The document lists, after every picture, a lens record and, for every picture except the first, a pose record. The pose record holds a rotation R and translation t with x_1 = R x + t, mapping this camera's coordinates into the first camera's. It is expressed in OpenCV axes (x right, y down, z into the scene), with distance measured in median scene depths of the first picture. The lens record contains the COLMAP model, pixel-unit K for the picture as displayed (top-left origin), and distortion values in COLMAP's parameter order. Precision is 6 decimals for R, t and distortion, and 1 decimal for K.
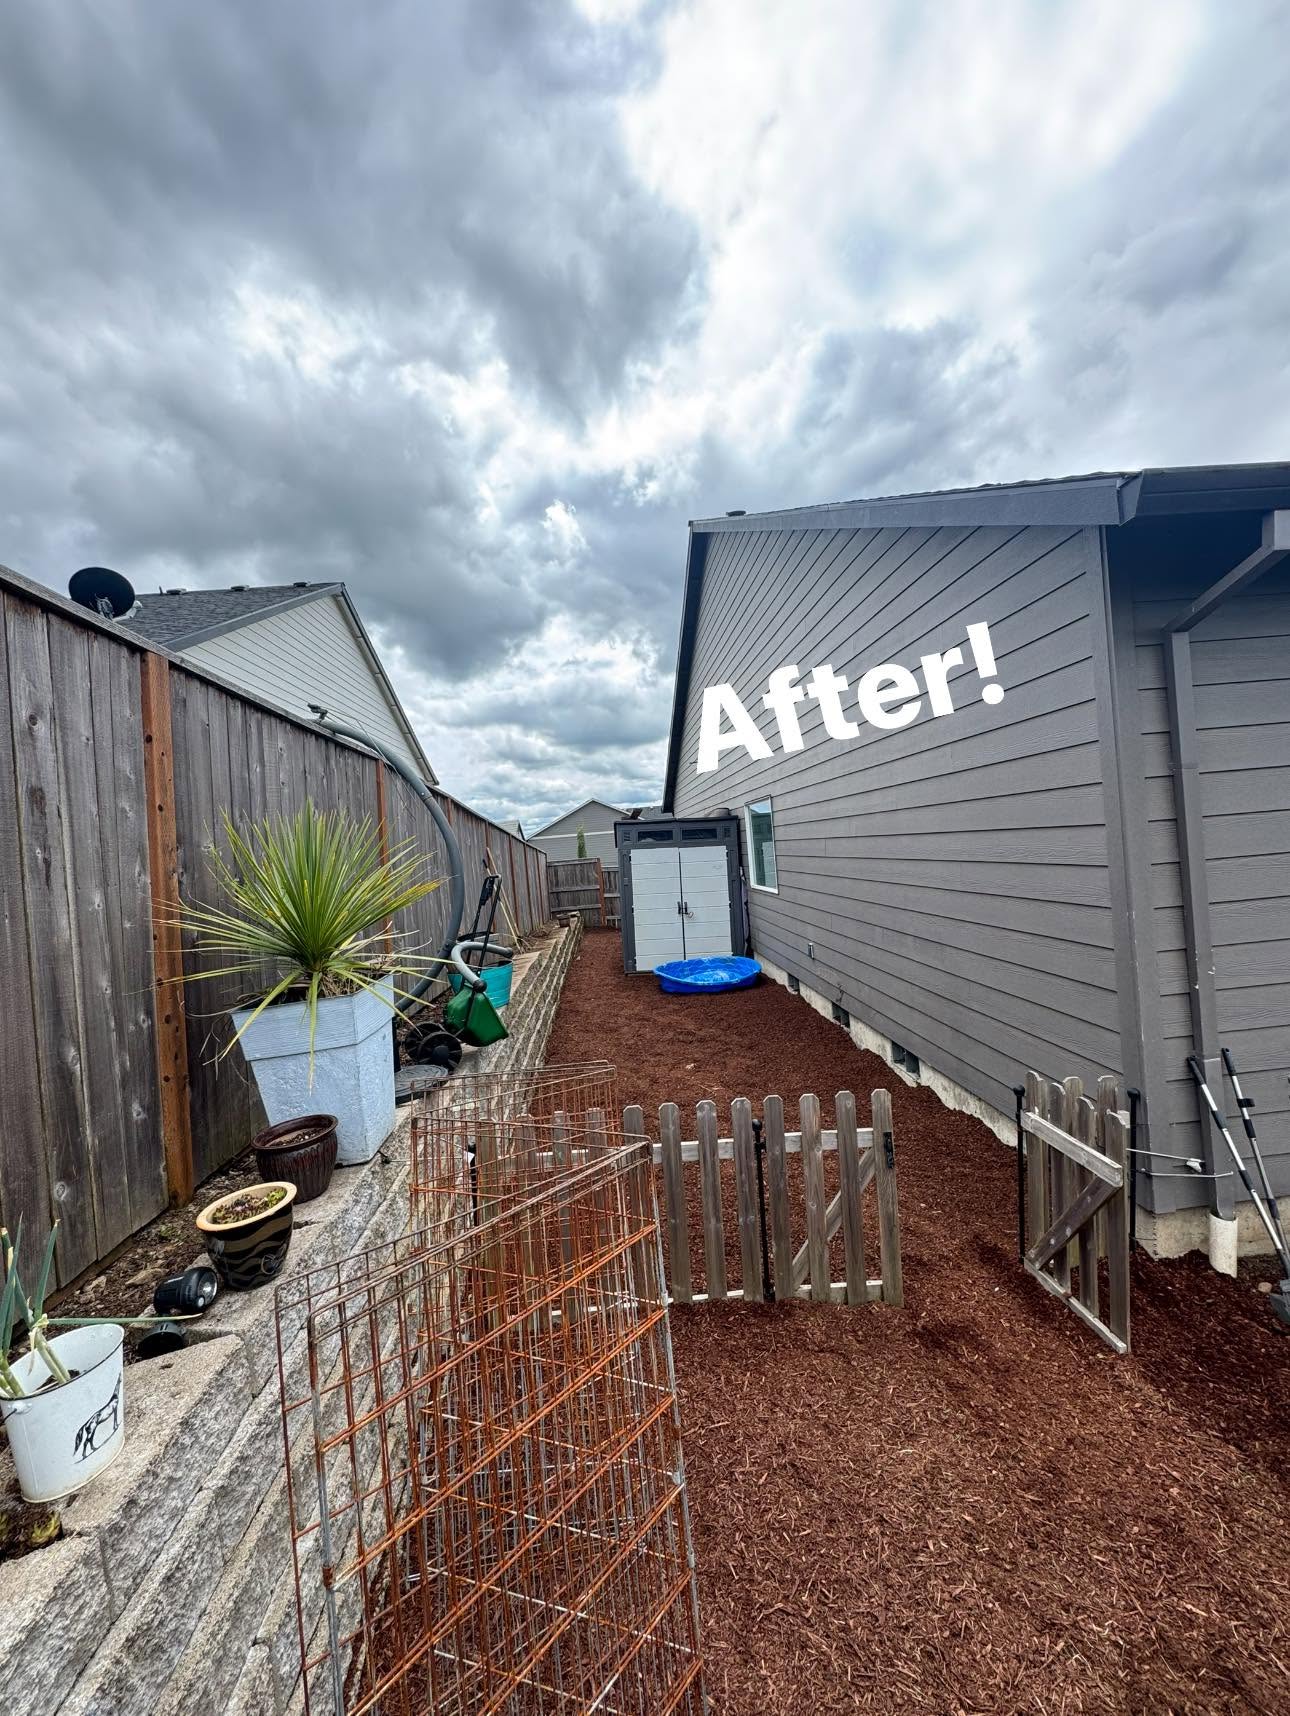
lens RADIAL K [[683.7, 0, 643.0], [0, 683.7, 856.5], [0, 0, 1]] dist [-0.001349, -0.000224]
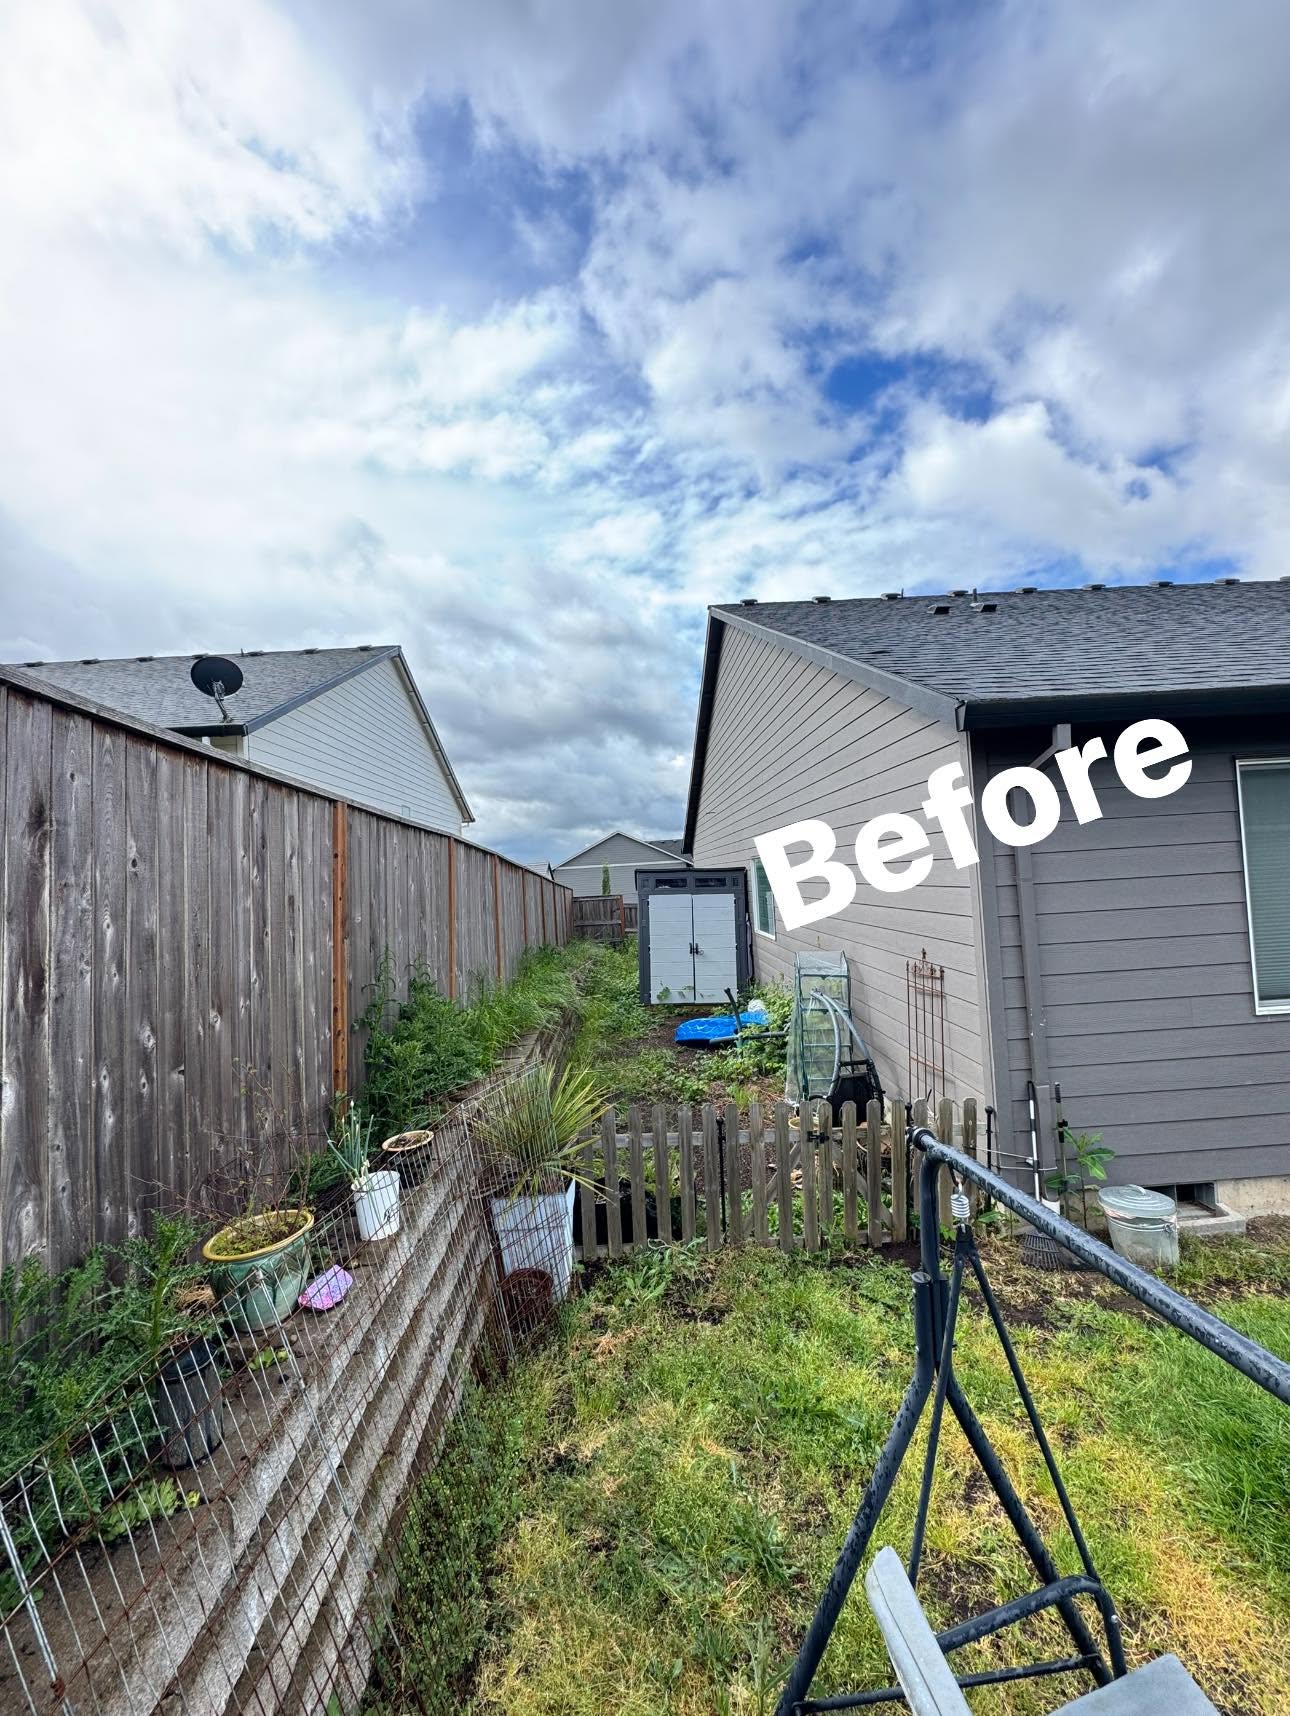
lens RADIAL K [[683.7, 0, 647.9], [0, 683.7, 850.2], [0, 0, 1]] dist [-0.001349, -0.000224]
pose [[0.999208, 0.026839, -0.029385, 0.012423], [-0.028315, 0.998296, -0.051024, -0.027561], [0.027966, 0.051815, 0.998265, -0.129185]]
